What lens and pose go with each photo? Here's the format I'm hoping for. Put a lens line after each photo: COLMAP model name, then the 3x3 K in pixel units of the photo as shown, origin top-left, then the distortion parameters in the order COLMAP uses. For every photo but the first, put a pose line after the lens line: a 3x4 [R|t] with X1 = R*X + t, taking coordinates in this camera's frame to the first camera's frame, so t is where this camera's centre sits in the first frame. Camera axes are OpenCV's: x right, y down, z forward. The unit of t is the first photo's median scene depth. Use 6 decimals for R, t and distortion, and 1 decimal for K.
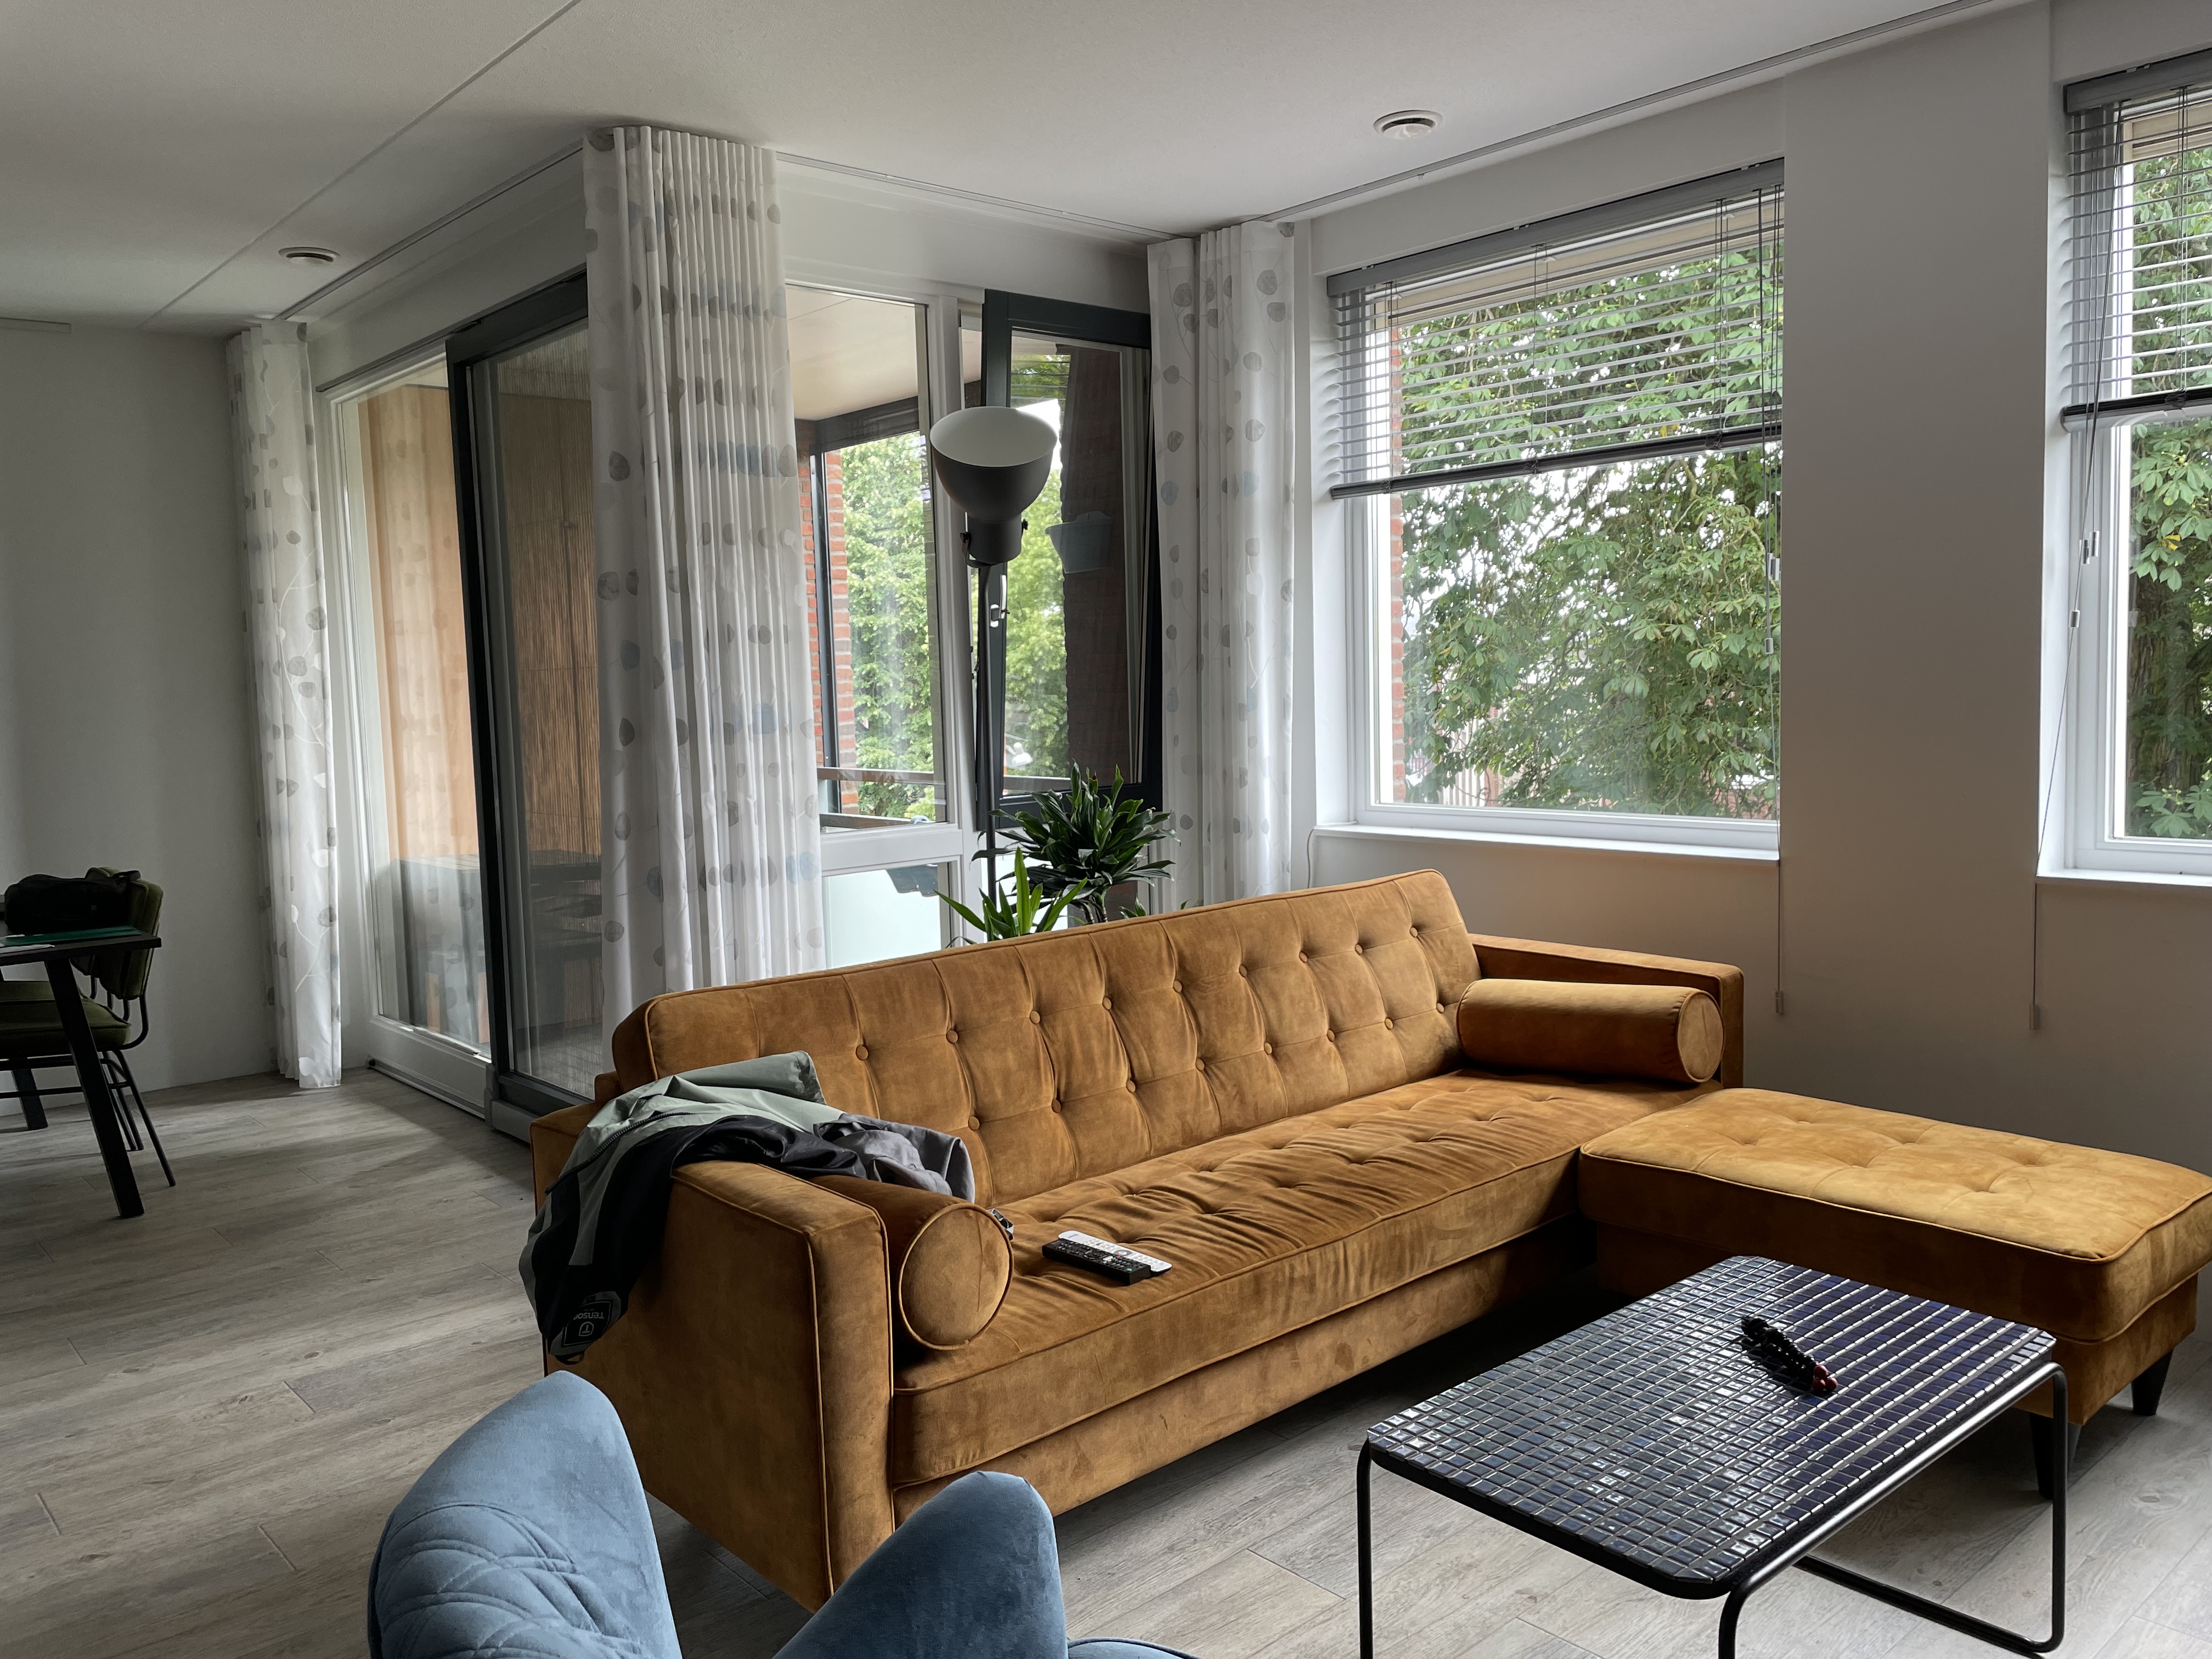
lens RADIAL K [[1670.3, 0, 1101.2], [0, 1670.3, 825.0], [0, 0, 1]] dist [0.052958, 0.000963]
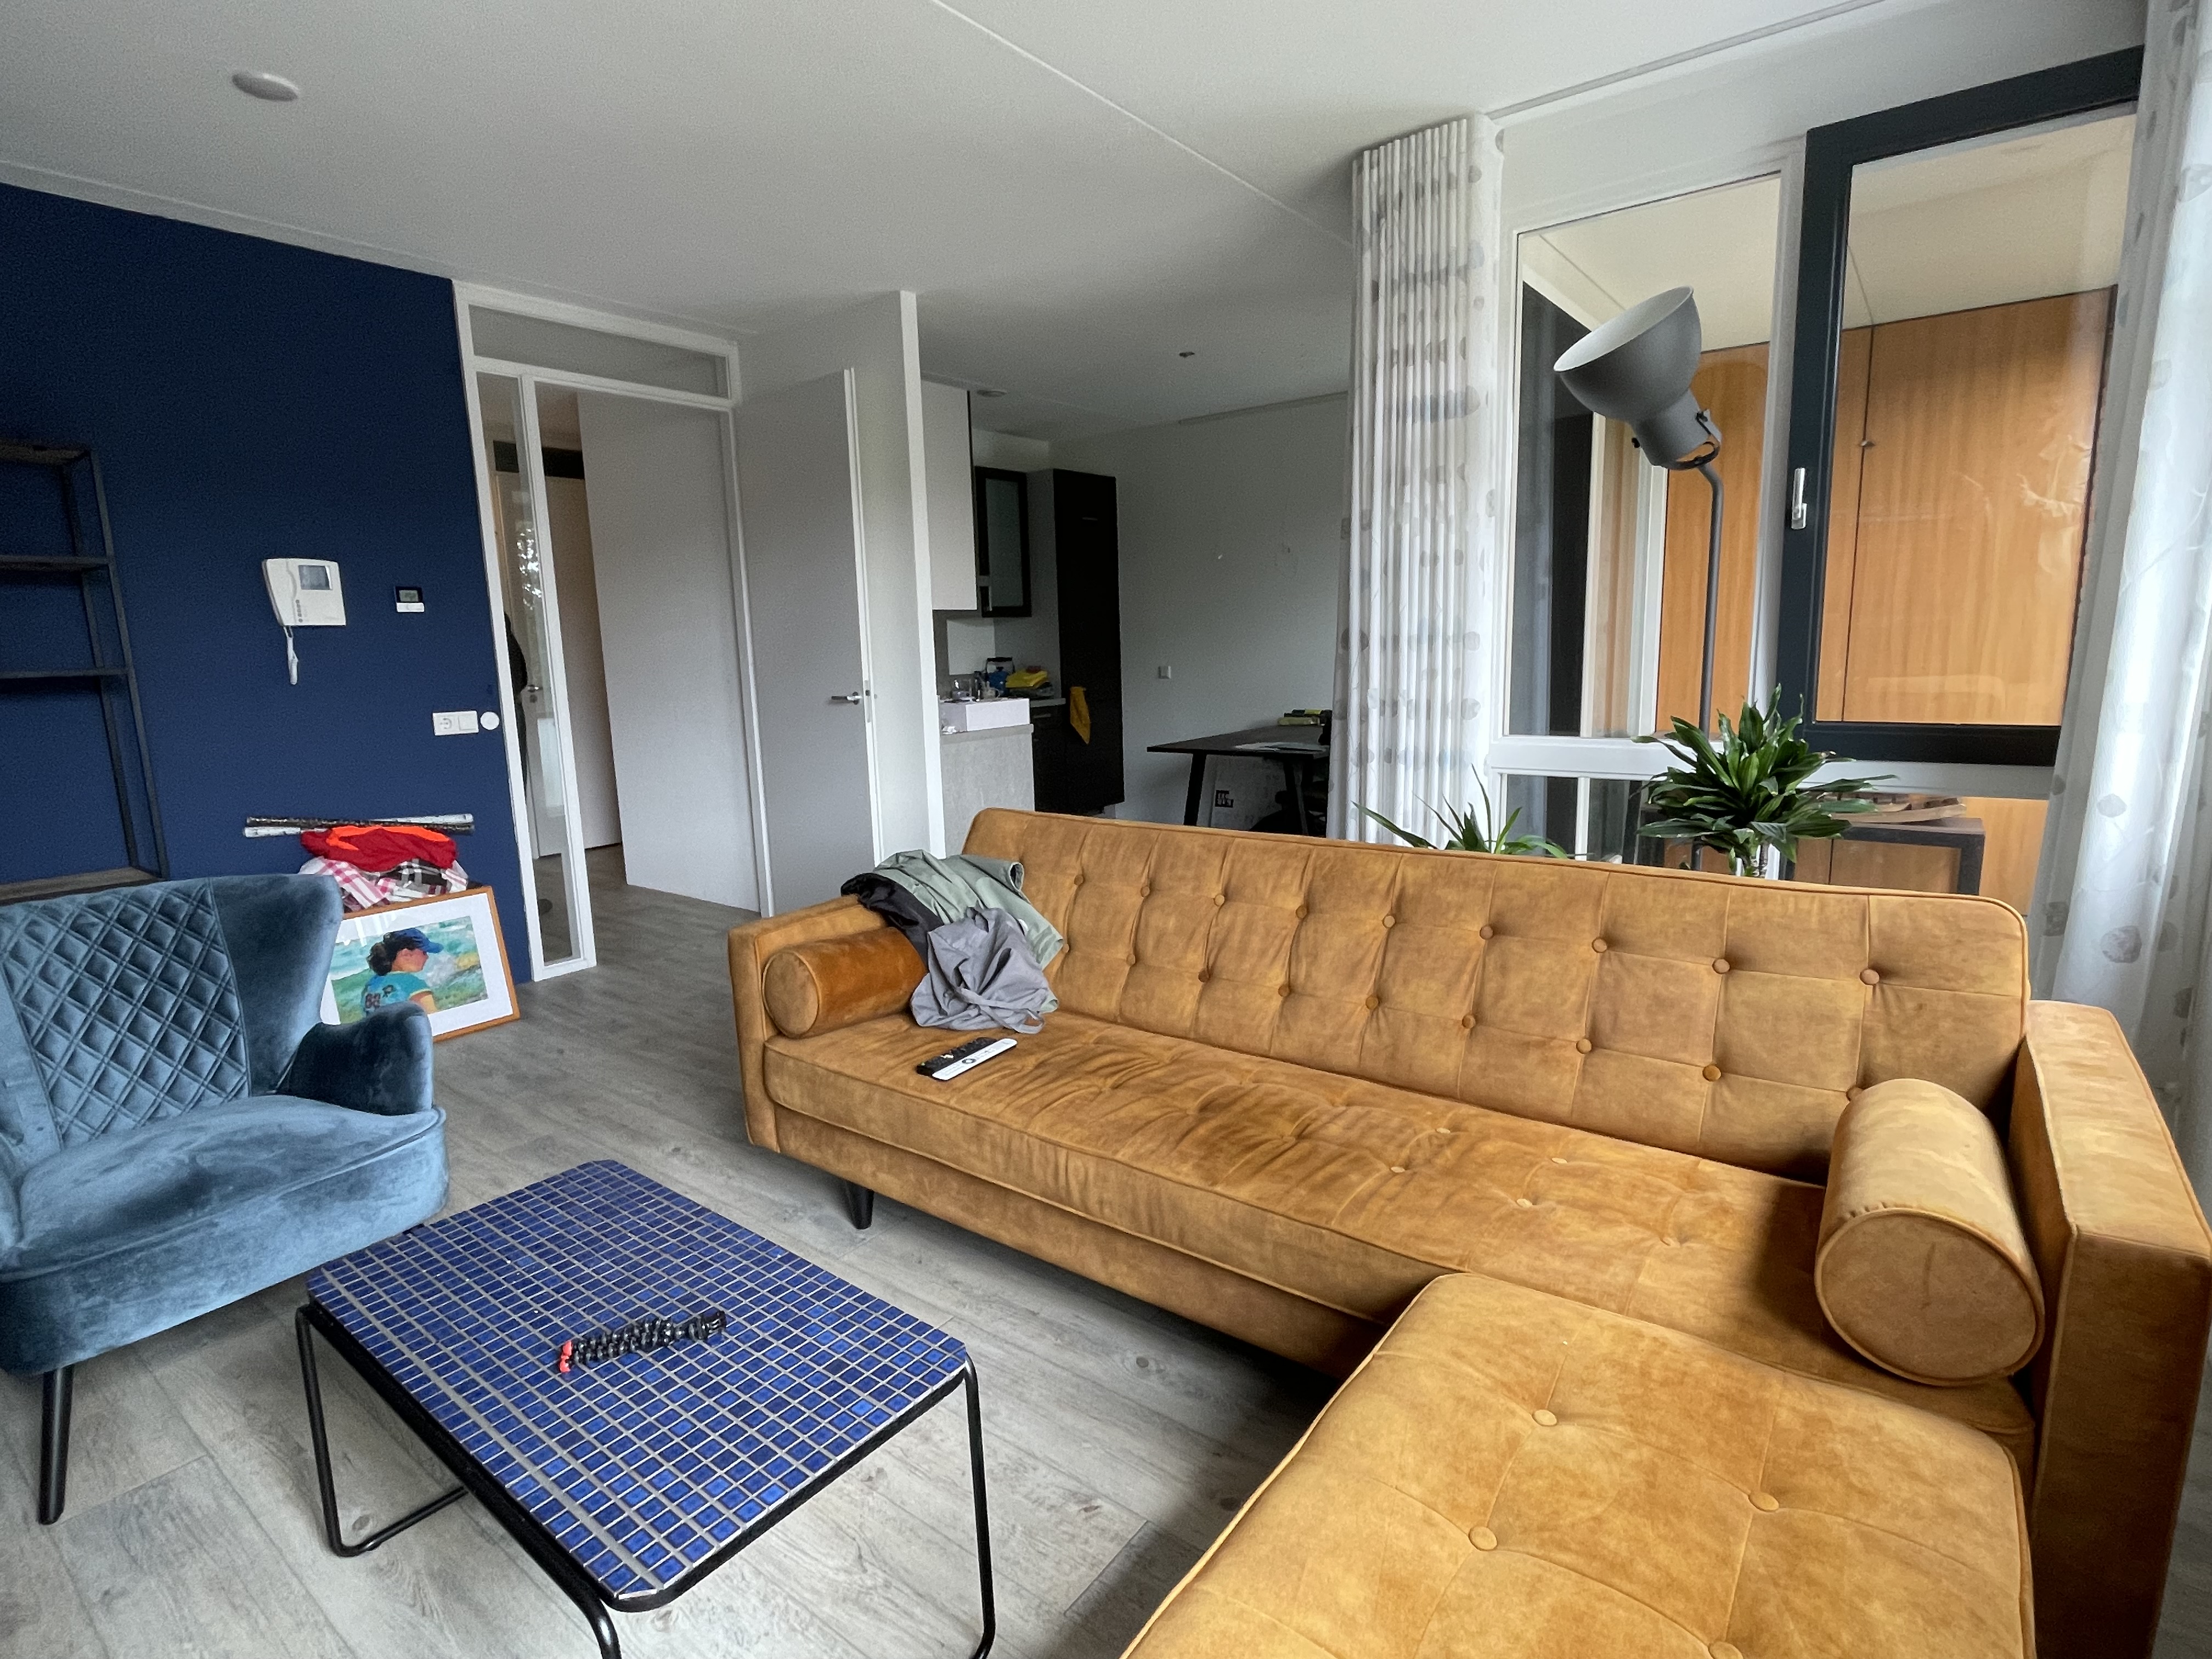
lens RADIAL K [[1119.6, 0, 1100.6], [0, 1119.6, 829.9], [0, 0, 1]] dist [-0.003605, -0.000417]
pose [[0.200811, 0.191729, -0.960685, 0.587915], [-0.061689, 0.981189, 0.182926, -0.060289], [0.977686, 0.022530, 0.208861, 0.654478]]
